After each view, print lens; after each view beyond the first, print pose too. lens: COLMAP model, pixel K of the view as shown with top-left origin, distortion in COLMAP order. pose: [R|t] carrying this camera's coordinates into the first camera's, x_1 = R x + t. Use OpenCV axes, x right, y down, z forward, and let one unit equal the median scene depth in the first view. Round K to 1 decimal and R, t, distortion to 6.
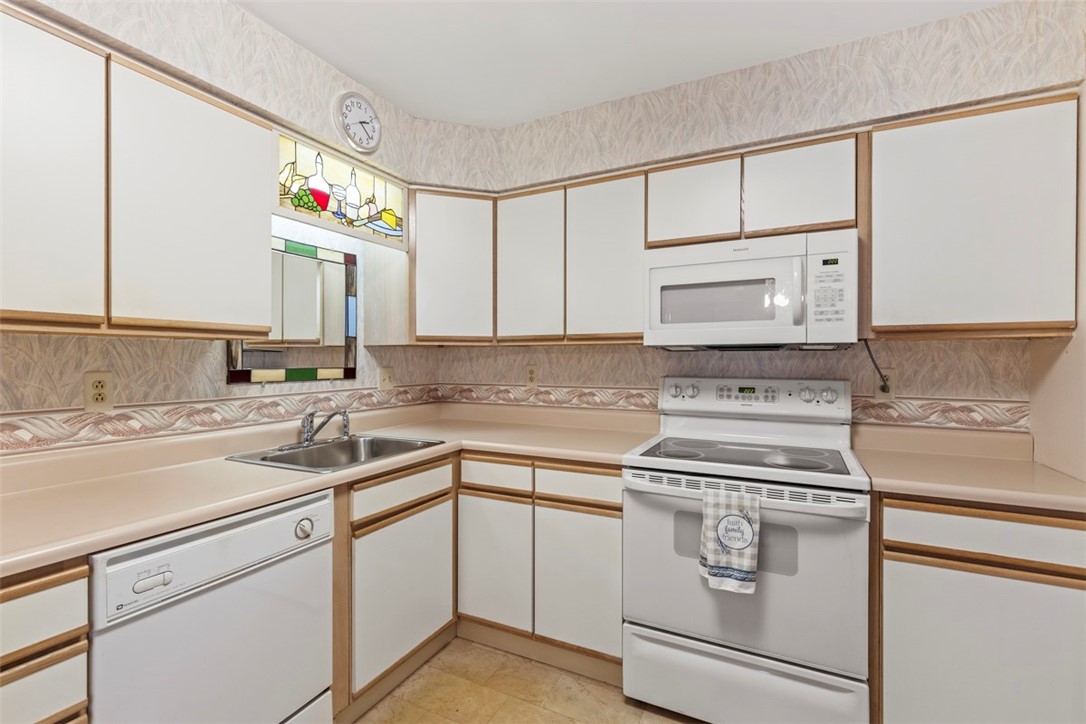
lens RADIAL K [[489.5, 0, 545.8], [0, 489.5, 359.7], [0, 0, 1]] dist [0.008891, -0.000351]
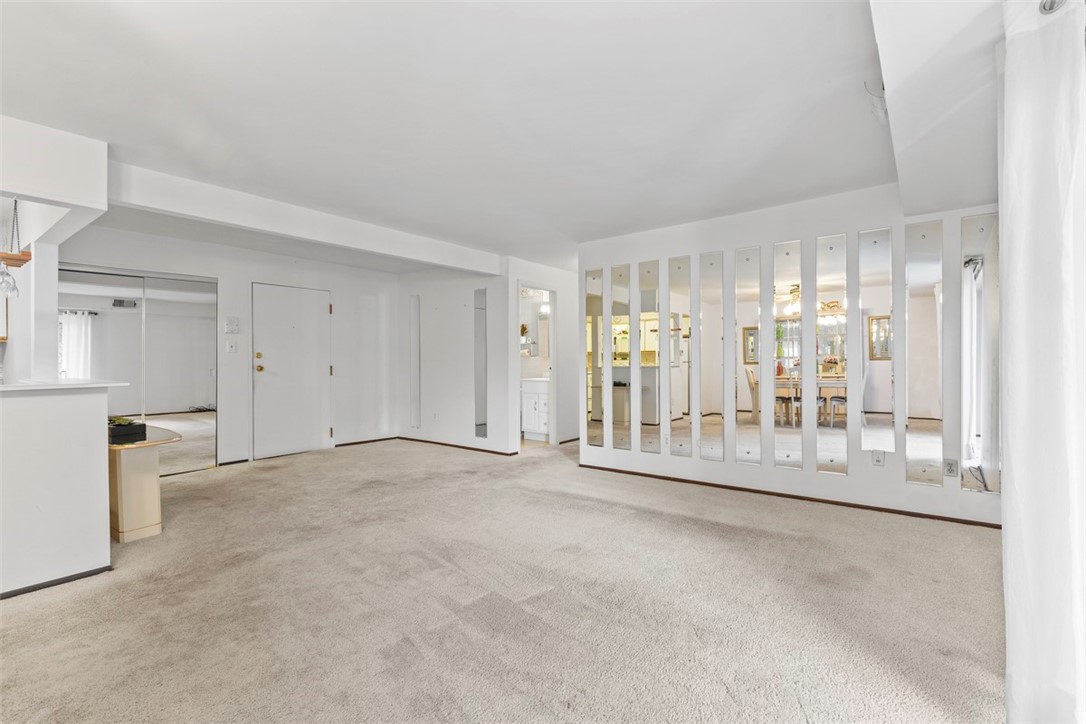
lens RADIAL K [[489.5, 0, 545.8], [0, 489.5, 359.7], [0, 0, 1]] dist [0.008891, -0.000351]
pose [[0.198940, -0.005432, 0.979997, -0.849647], [0.008560, 0.999956, 0.003805, 0.053681], [-0.979974, 0.007632, 0.198978, -1.999120]]
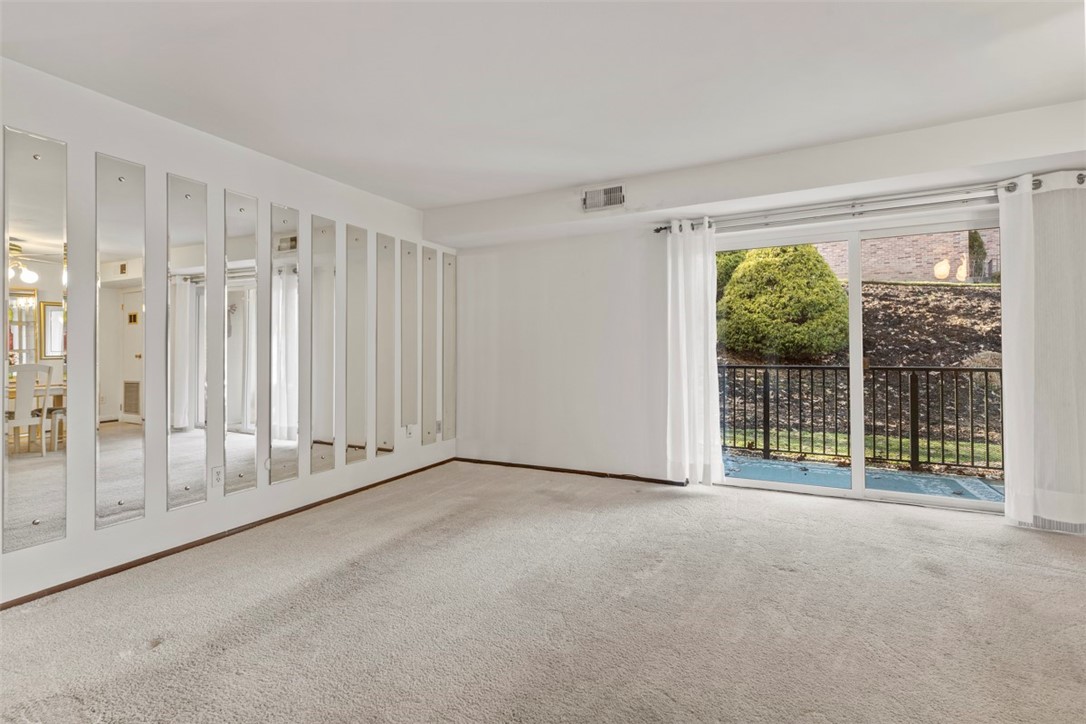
lens RADIAL K [[501.2, 0, 546.7], [0, 501.2, 354.0], [0, 0, 1]] dist [0.011123, -0.000421]
pose [[-0.999954, -0.003837, -0.008779, 0.537033], [-0.003846, 0.999992, 0.001039, 0.073418], [0.008775, 0.001073, -0.999961, -0.603463]]
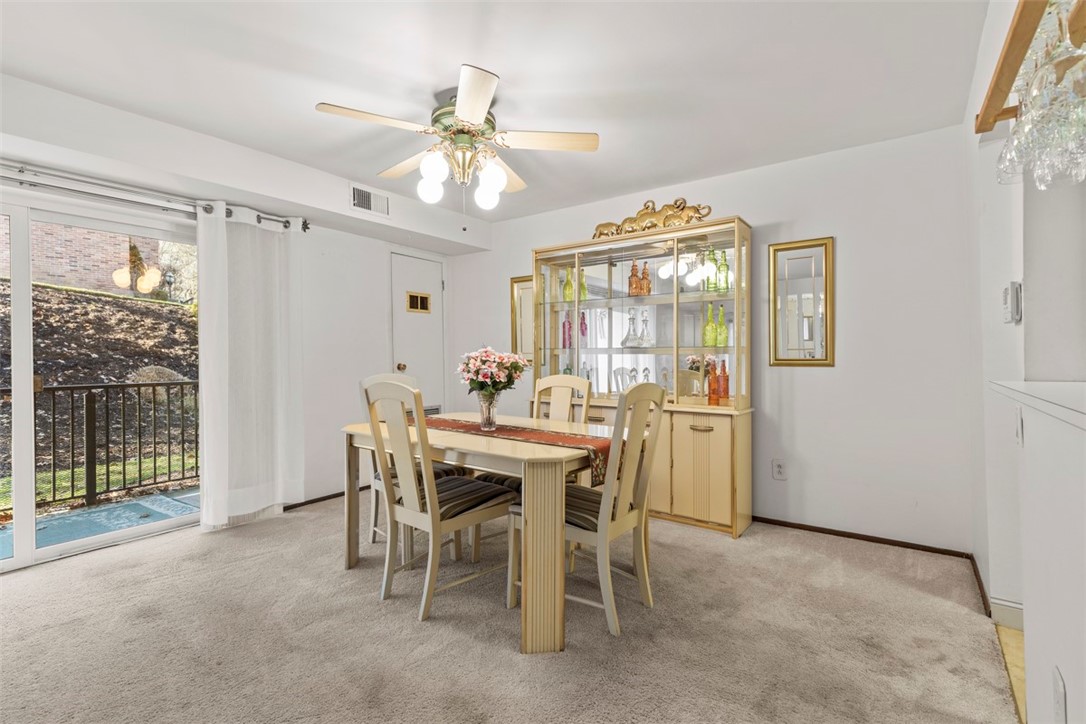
lens RADIAL K [[501.2, 0, 546.7], [0, 501.2, 354.0], [0, 0, 1]] dist [0.011123, -0.000421]
pose [[-0.157038, -0.013920, -0.987494, 0.525253], [0.017109, 0.999712, -0.016813, 0.071240], [0.987444, -0.019535, -0.156755, -0.820885]]
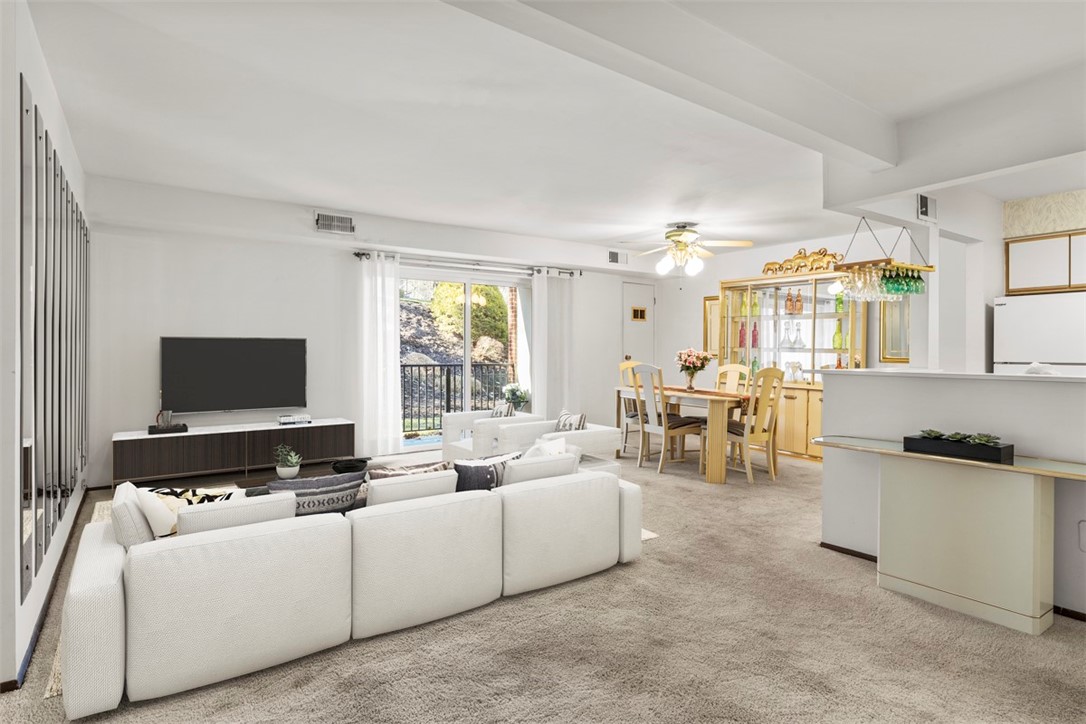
lens RADIAL K [[577.0, 0, 546.1], [0, 577.0, 354.7], [0, 0, 1]] dist [-0.002127, -0.000047]
pose [[-0.472073, -0.002873, -0.881555, 2.137485], [-0.004353, 0.999990, -0.000928, 0.067894], [0.881549, 0.003400, -0.472081, -0.455405]]
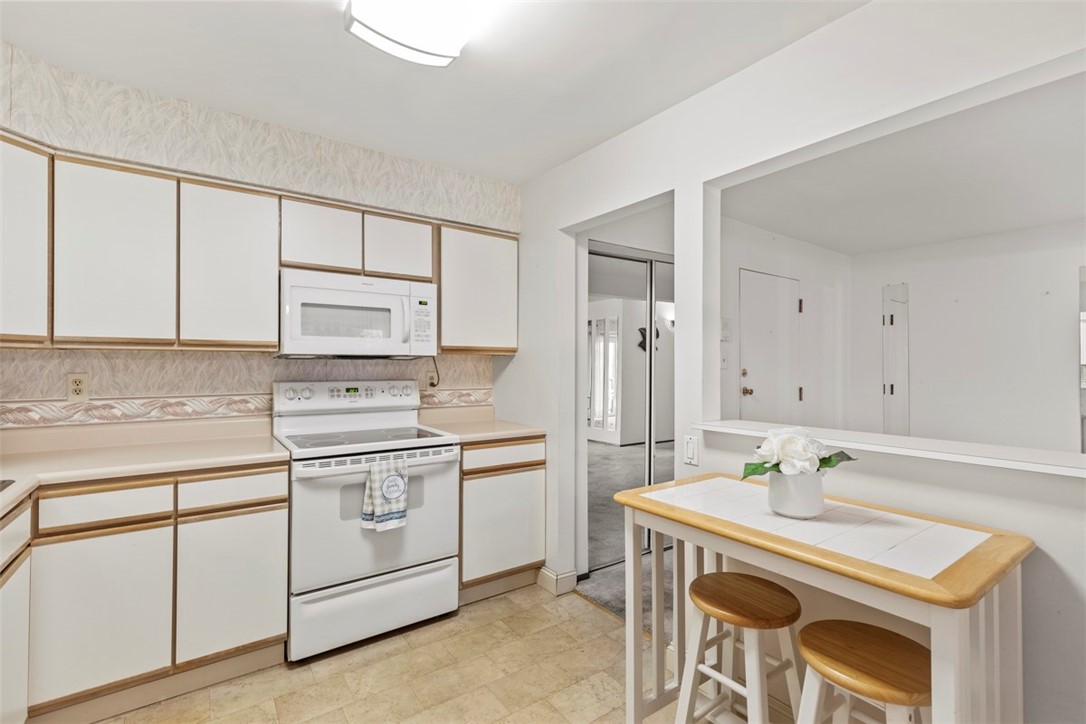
lens RADIAL K [[489.5, 0, 545.8], [0, 489.5, 359.7], [0, 0, 1]] dist [0.008891, -0.000351]
pose [[0.463507, 0.010955, 0.886025, -0.524601], [-0.000460, 0.999926, -0.012123, -0.002335], [-0.886093, 0.005212, 0.463478, -0.045560]]
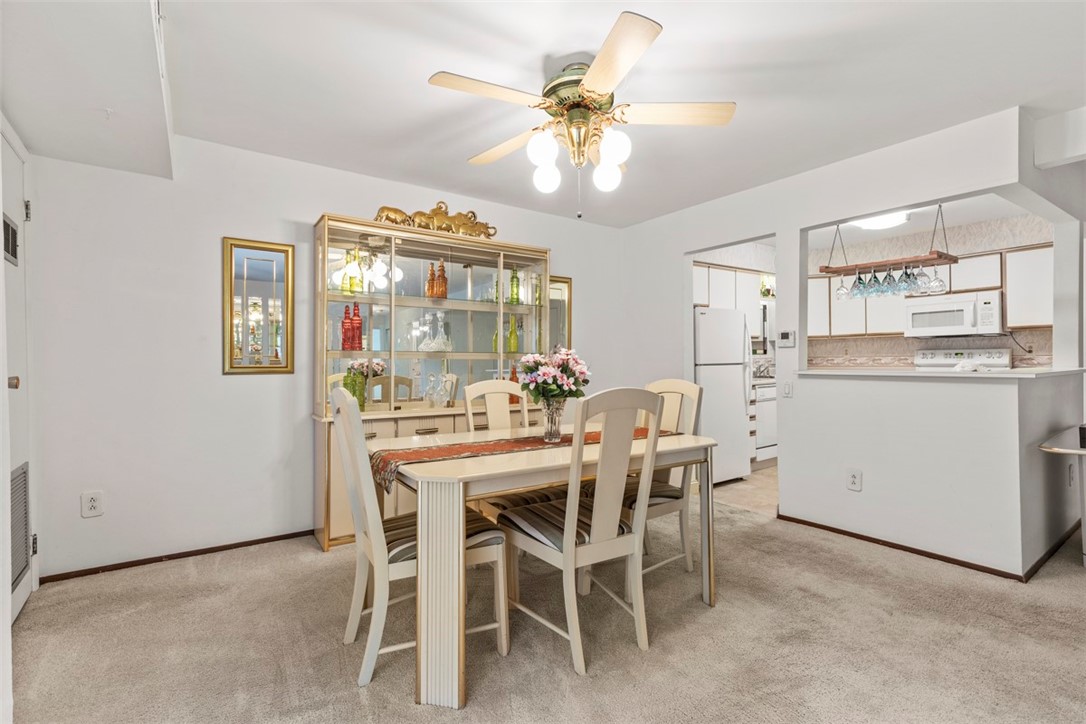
lens RADIAL K [[496.3, 0, 543.0], [0, 496.3, 362.0], [0, 0, 1]] dist [0.002124, -0.000137]
pose [[0.878234, -0.012581, -0.478065, -0.217955], [0.017425, 0.999832, 0.005698, 0.054888], [0.477913, -0.013335, 0.878306, -2.193789]]
